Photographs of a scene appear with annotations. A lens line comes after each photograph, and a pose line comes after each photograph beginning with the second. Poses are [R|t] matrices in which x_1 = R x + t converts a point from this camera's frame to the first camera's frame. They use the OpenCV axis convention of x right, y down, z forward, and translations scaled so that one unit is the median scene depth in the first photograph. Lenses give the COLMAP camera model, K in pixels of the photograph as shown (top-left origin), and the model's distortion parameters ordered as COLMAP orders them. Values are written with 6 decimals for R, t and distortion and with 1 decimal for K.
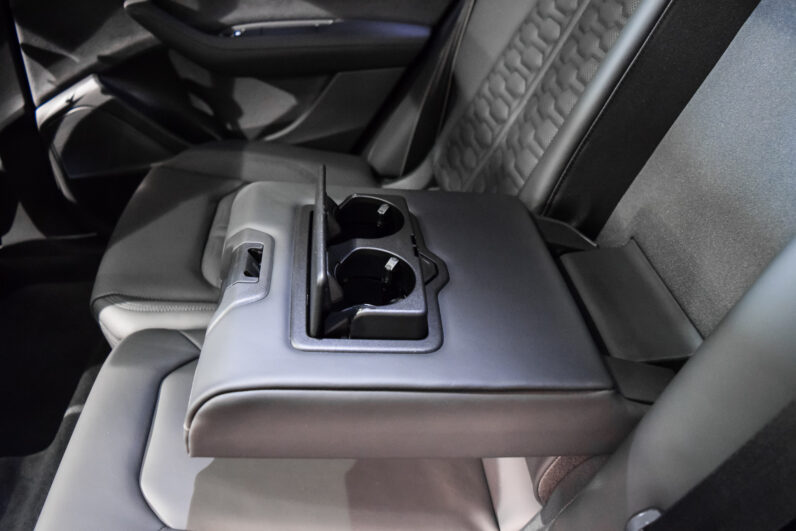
lens RADIAL K [[623.3, 0, 398.0], [0, 623.3, 265.5], [0, 0, 1]] dist [-0.085879, 0.008436]
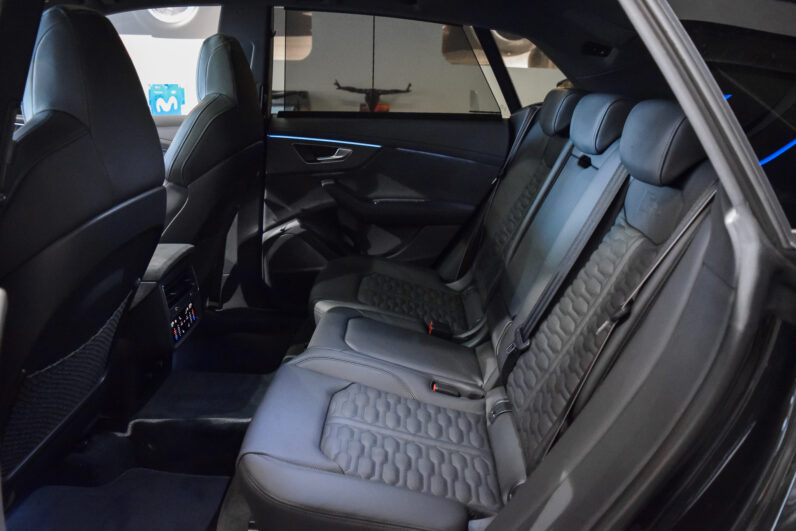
lens RADIAL K [[635.1, 0, 398.0], [0, 635.1, 265.5], [0, 0, 1]] dist [-0.110127, 0.012816]
pose [[0.992599, 0.059106, -0.106087, 0.033794], [-0.091248, 0.939437, -0.330352, 0.459194], [0.080136, 0.337587, 0.937877, -0.803474]]
